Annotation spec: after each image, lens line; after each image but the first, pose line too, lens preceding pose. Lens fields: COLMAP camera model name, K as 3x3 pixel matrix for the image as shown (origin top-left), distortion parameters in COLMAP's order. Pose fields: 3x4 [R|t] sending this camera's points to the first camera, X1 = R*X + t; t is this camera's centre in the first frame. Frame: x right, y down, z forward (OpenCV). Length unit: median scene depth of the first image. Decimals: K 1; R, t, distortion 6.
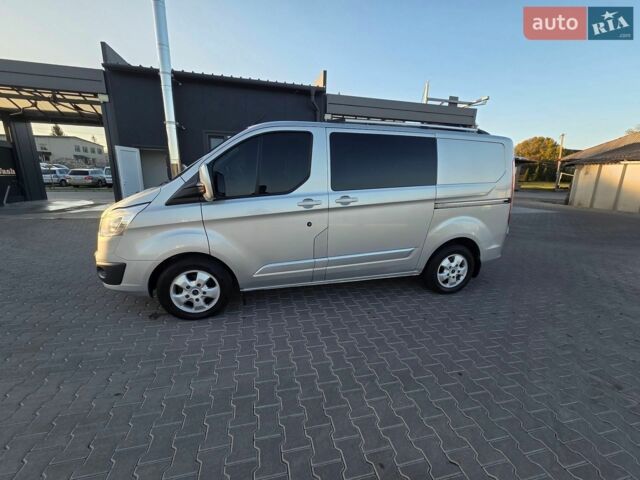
lens RADIAL K [[268.6, 0, 317.5], [0, 268.6, 246.4], [0, 0, 1]] dist [0.003848, -0.000809]
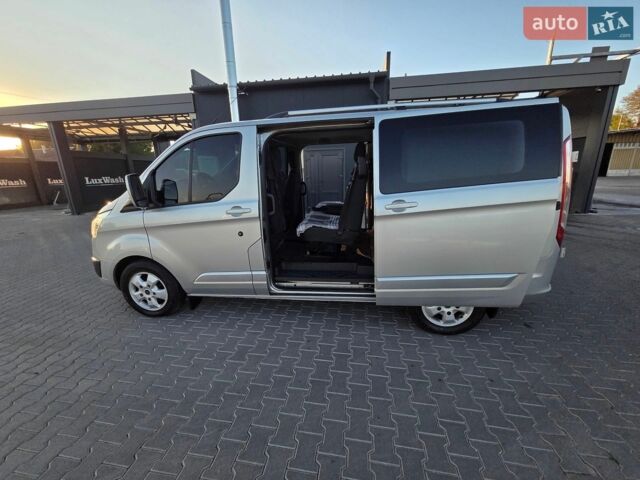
lens RADIAL K [[268.6, 0, 313.3], [0, 268.6, 245.3], [0, 0, 1]] dist [0.003848, -0.000809]
pose [[0.917333, 0.060248, -0.393536, 0.530286], [-0.054348, 0.998180, 0.026130, -0.076143], [0.394394, -0.002581, 0.918938, 0.242575]]
